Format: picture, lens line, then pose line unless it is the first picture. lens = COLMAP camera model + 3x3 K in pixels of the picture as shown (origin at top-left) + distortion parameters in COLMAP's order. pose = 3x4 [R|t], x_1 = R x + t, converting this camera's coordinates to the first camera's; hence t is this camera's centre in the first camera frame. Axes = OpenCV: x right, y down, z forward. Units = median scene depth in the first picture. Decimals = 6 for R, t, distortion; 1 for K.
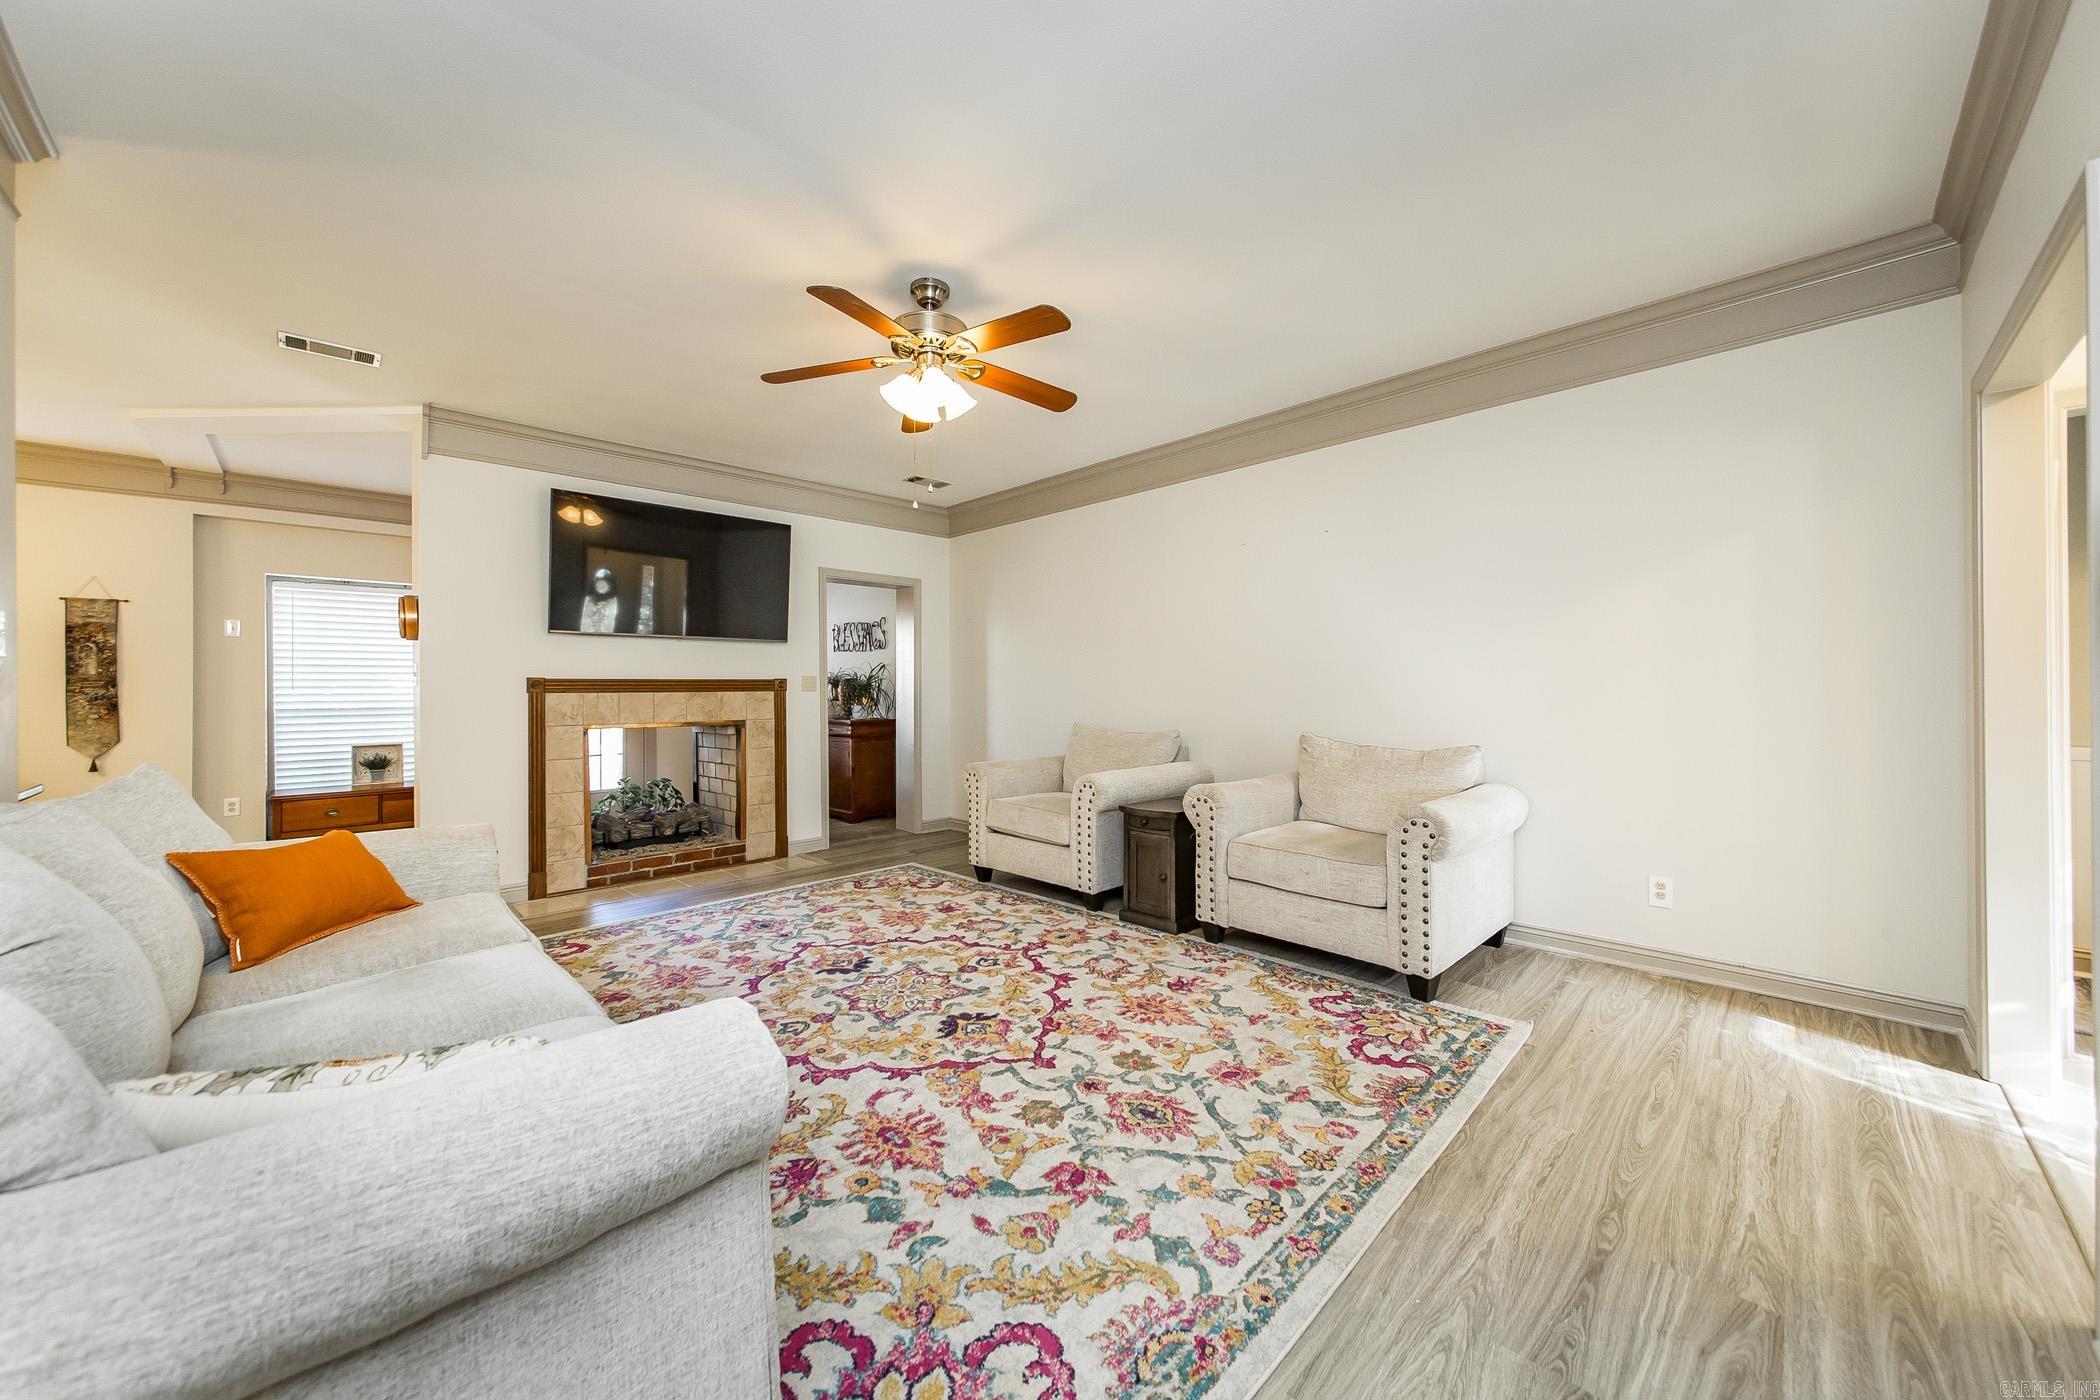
lens RADIAL K [[758.6, 0, 1050.0], [0, 758.6, 700.0], [0, 0, 1]] dist [-0.002016, -0.000319]
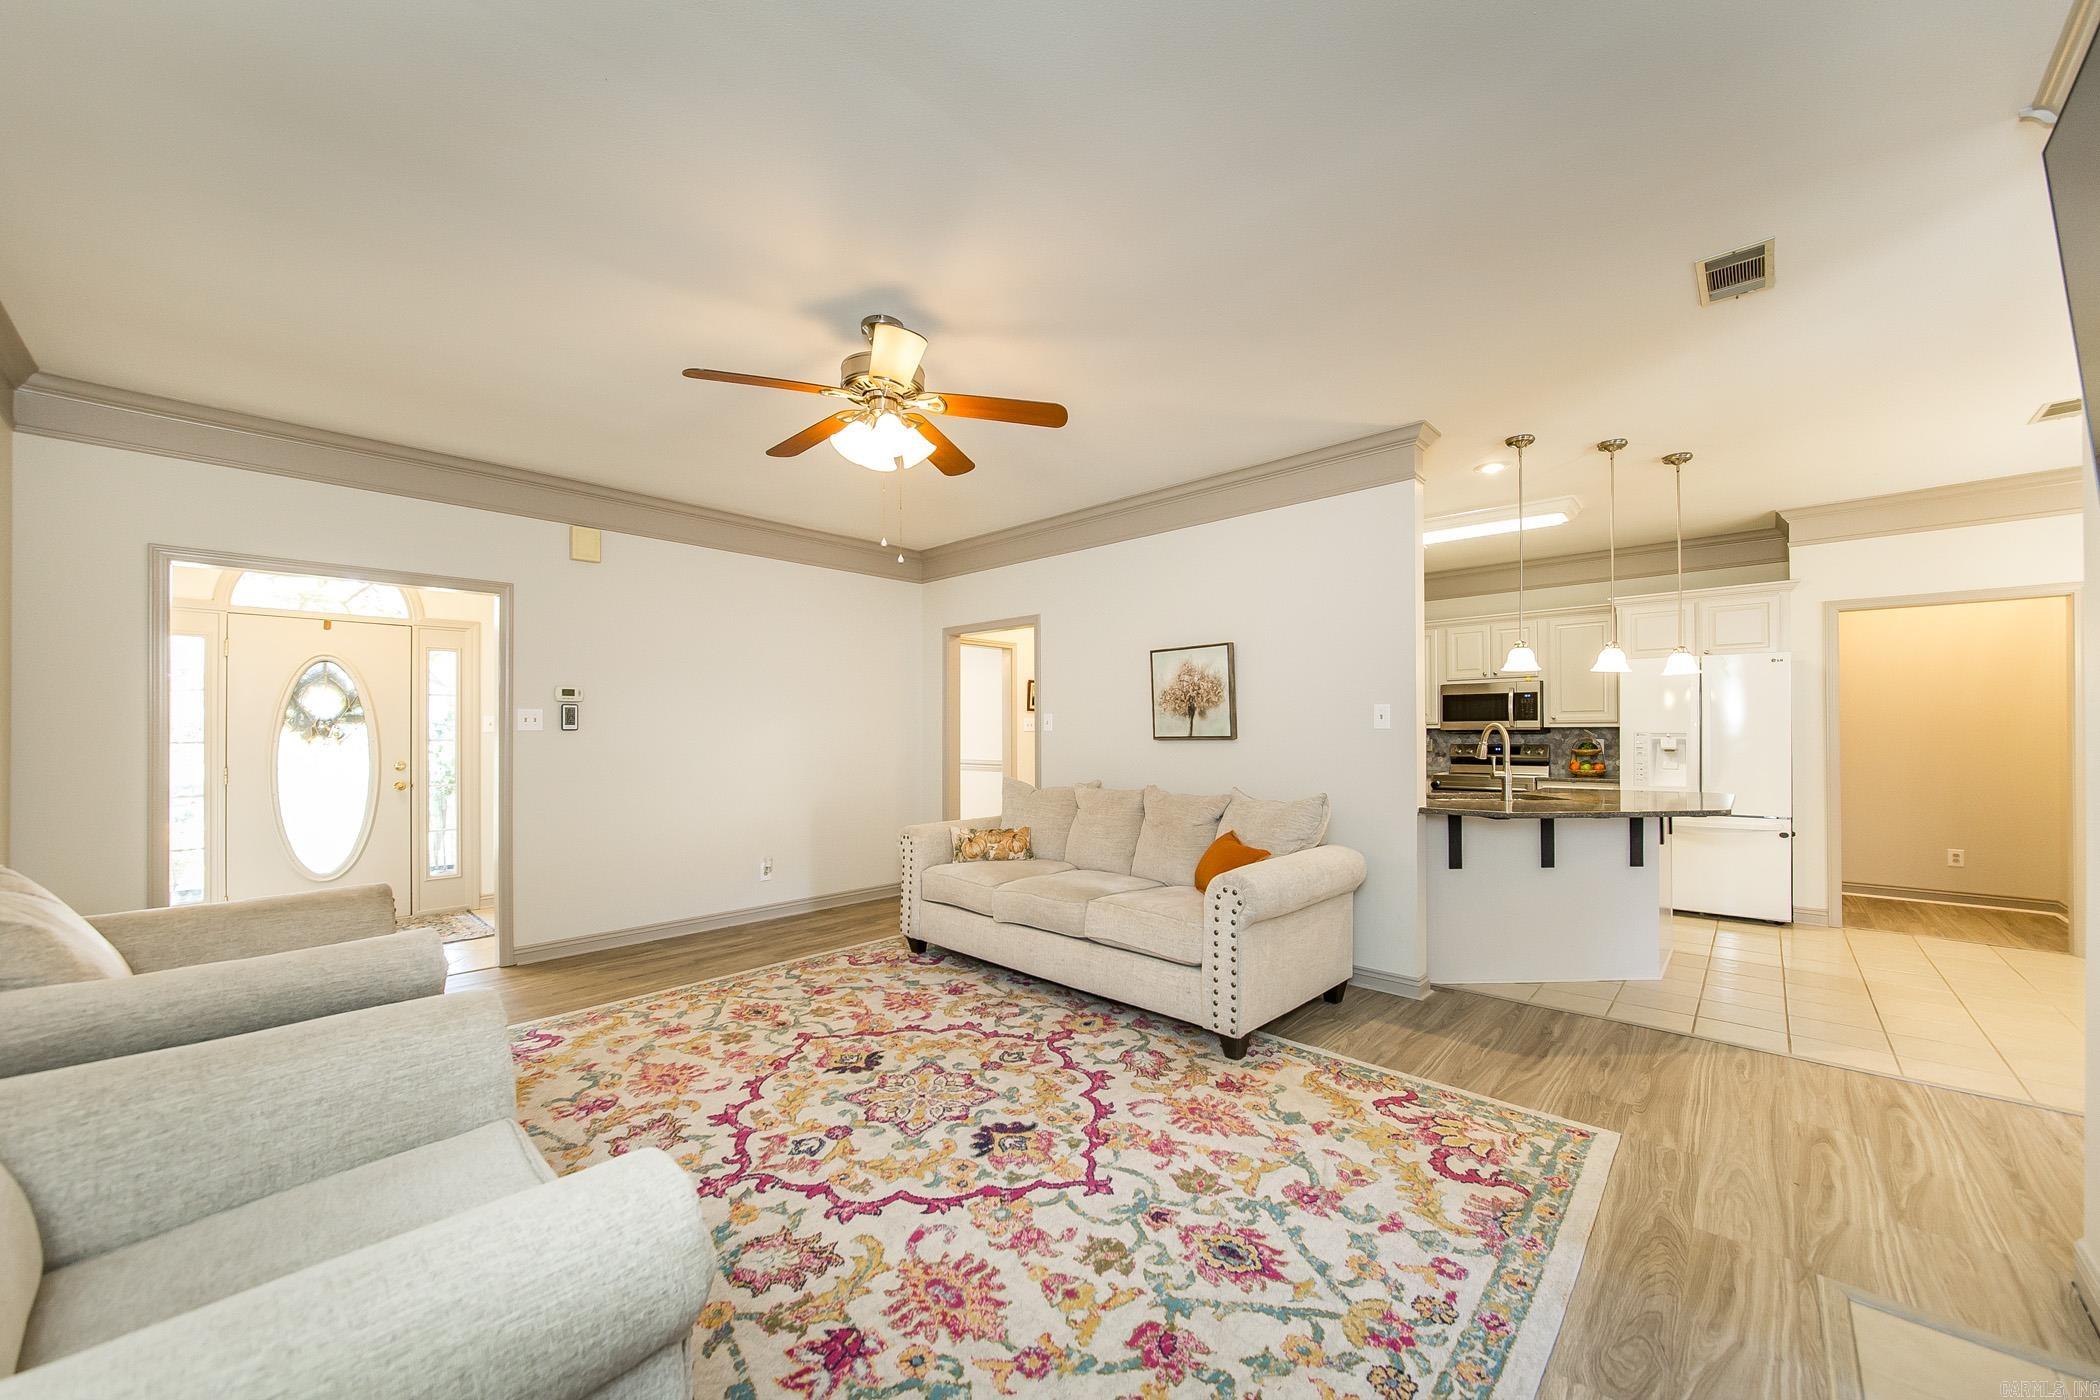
lens RADIAL K [[779.8, 0, 1050.0], [0, 779.8, 700.0], [0, 0, 1]] dist [-0.011967, -0.000312]
pose [[-0.999163, 0.009152, -0.039864, -0.301680], [0.010128, 0.999652, -0.024350, -0.057781], [0.039627, -0.024734, -0.998908, 1.854042]]
